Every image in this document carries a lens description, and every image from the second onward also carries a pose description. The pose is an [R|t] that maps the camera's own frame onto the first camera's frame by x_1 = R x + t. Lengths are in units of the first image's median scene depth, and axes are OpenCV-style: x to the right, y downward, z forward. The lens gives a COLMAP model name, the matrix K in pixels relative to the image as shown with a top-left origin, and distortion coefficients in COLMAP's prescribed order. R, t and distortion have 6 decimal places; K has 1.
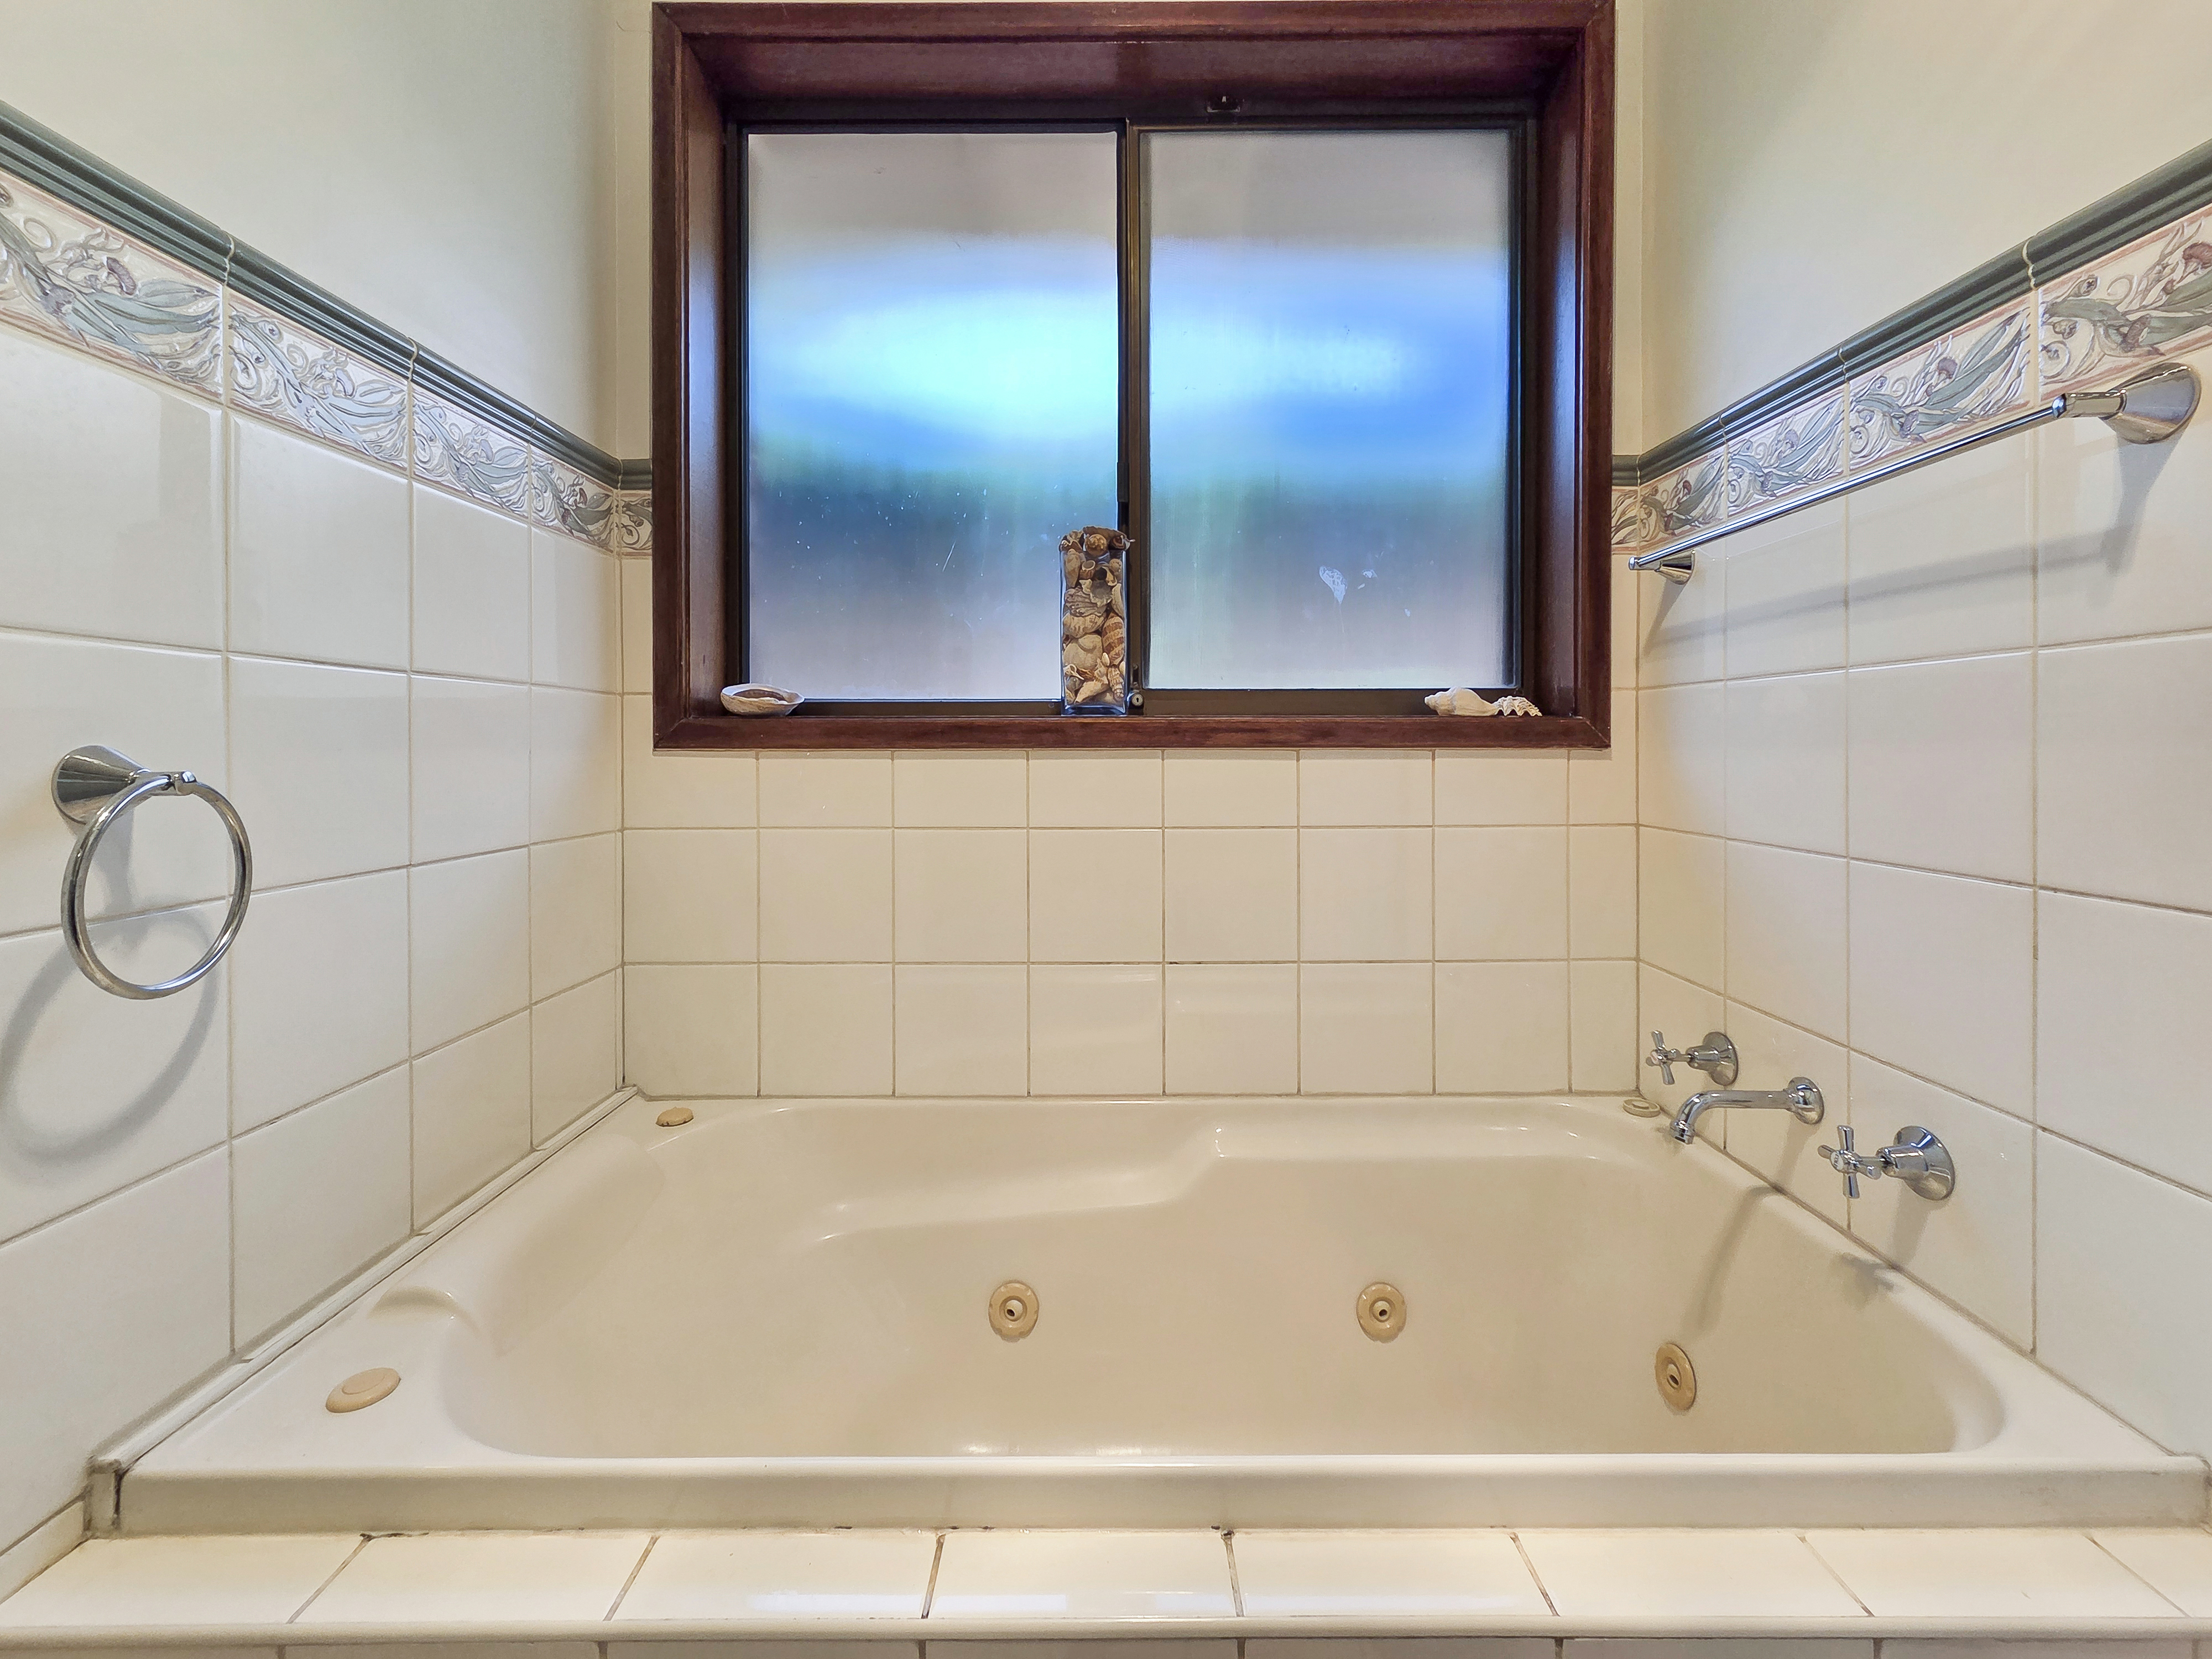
lens RADIAL K [[943.0, 0, 1108.1], [0, 943.0, 751.6], [0, 0, 1]] dist [0.003897, -0.000401]
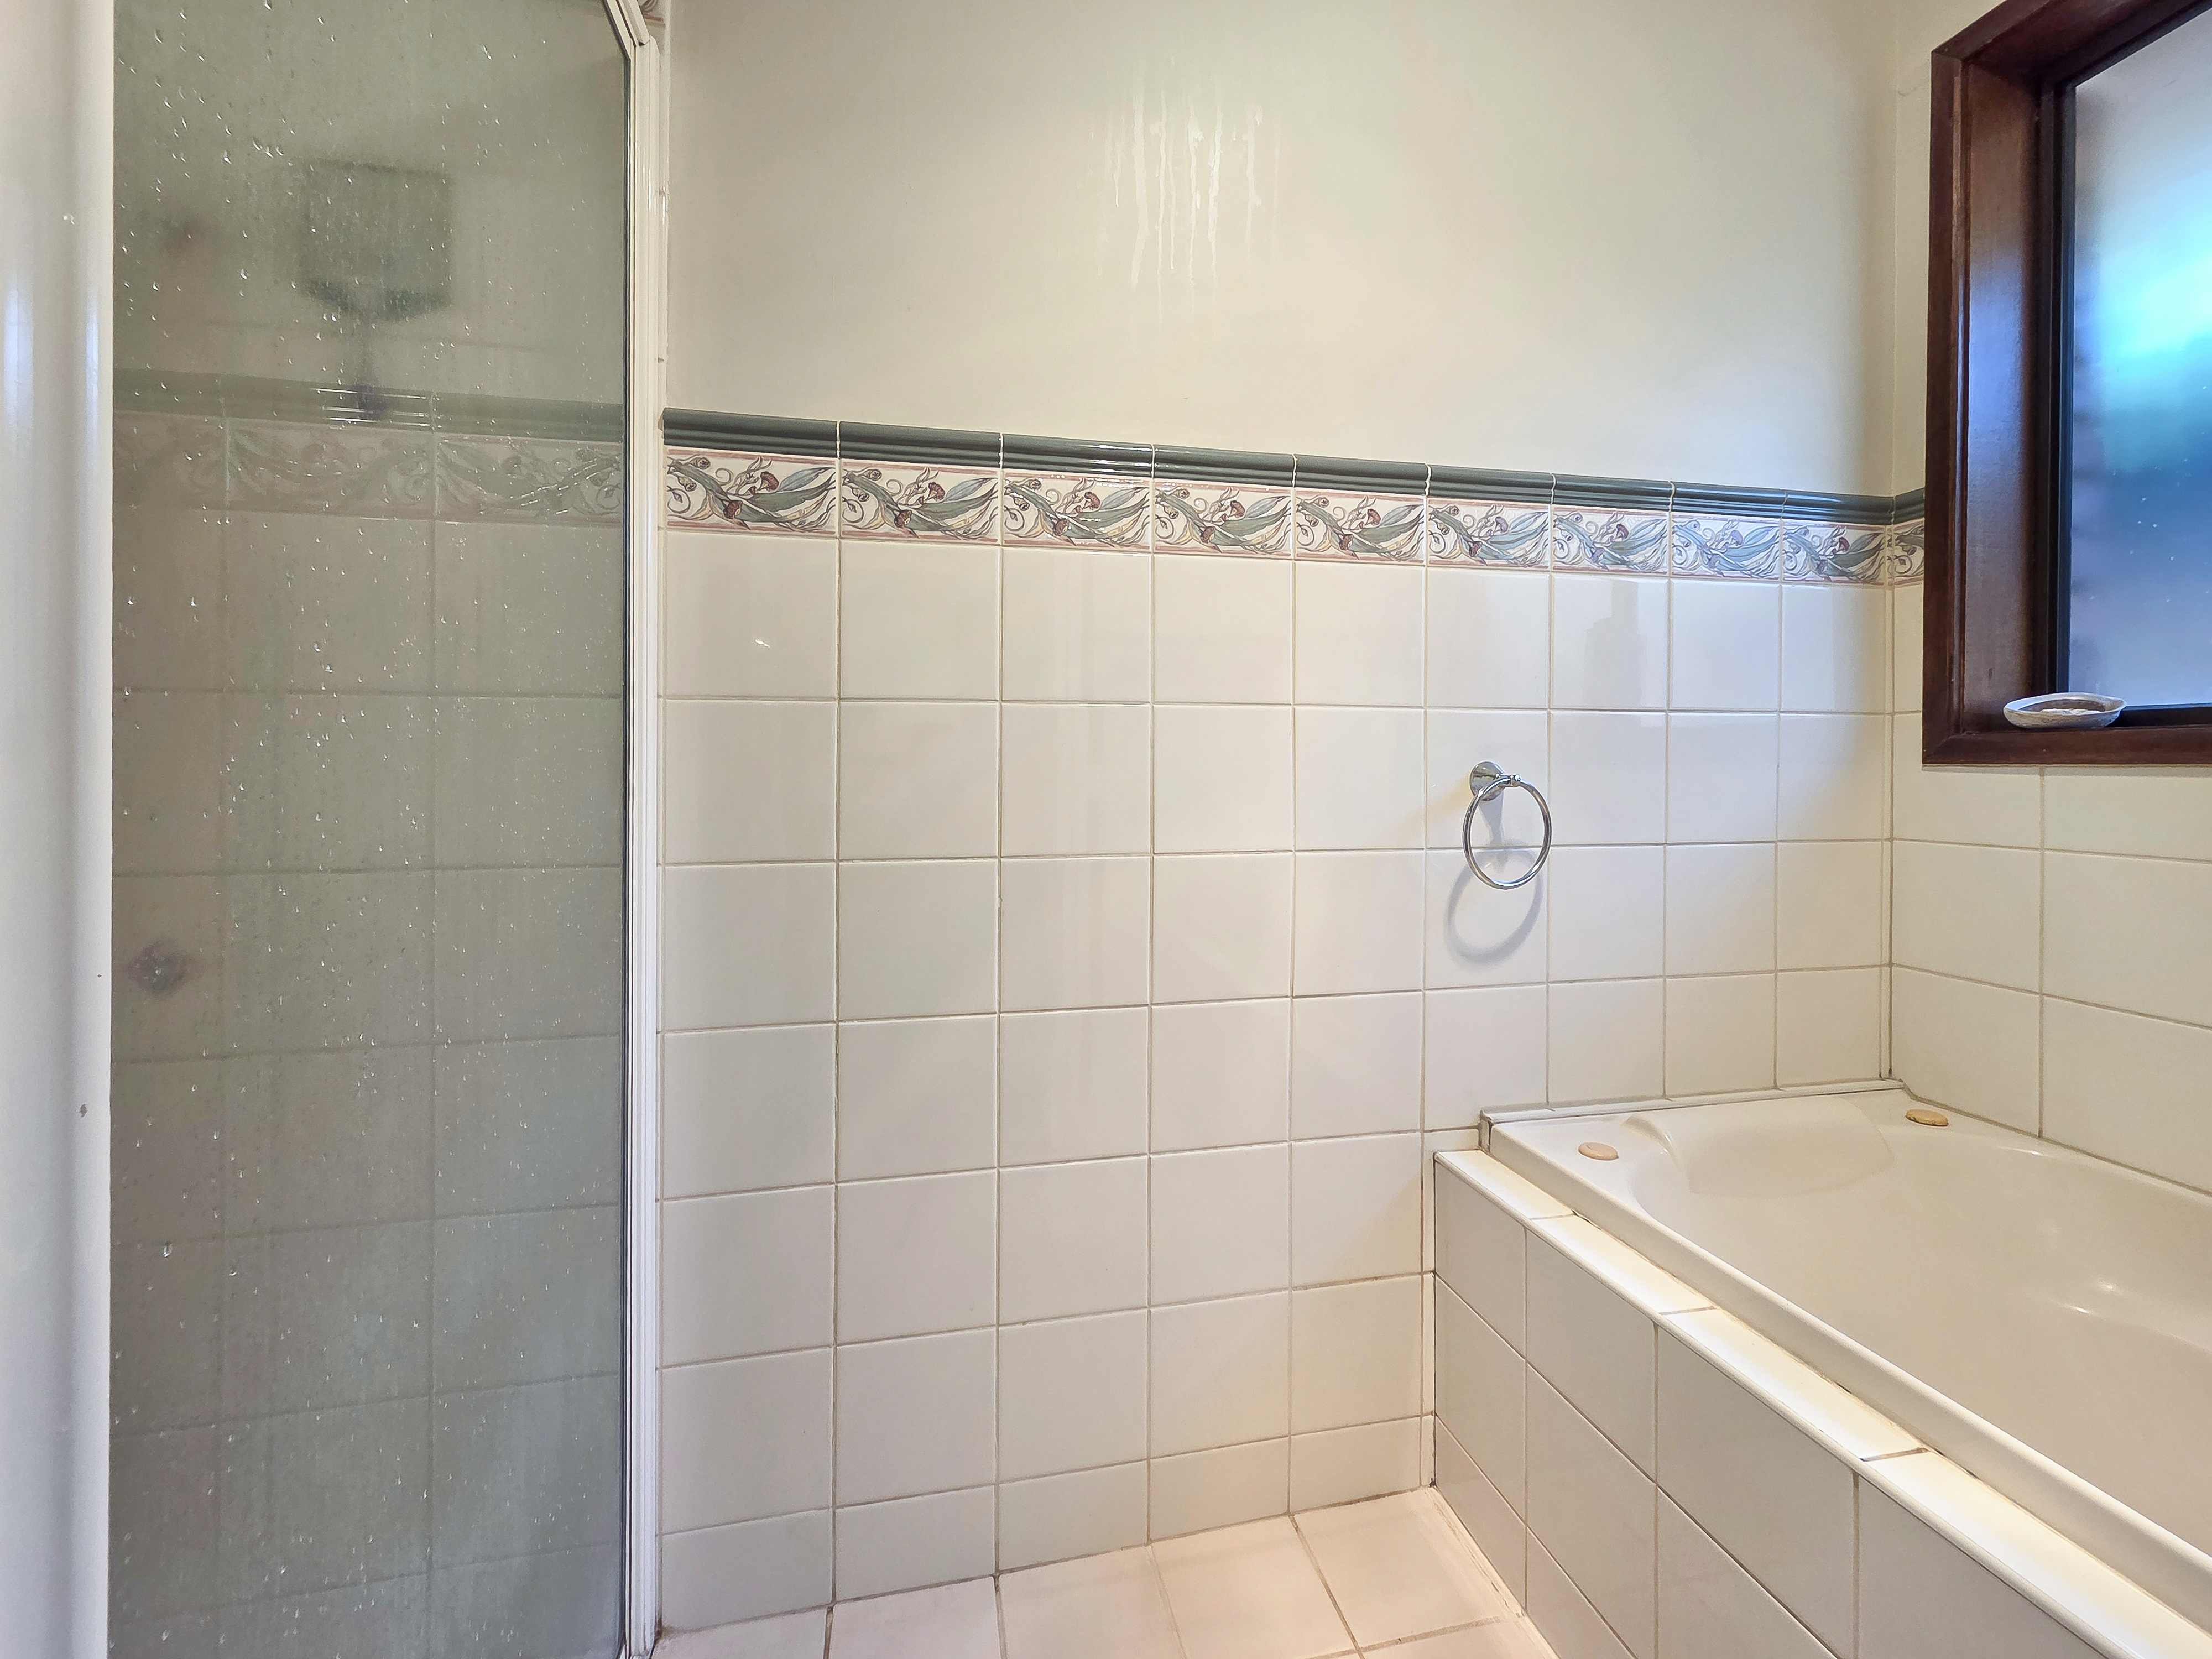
lens RADIAL K [[931.2, 0, 1106.0], [0, 931.2, 829.5], [0, 0, 1]] dist [-0.003217, -0.000741]
pose [[0.209927, 0.071208, -0.975120, 0.389876], [-0.004859, 0.997408, 0.071790, -0.000552], [0.977705, -0.010333, 0.209729, -0.119643]]
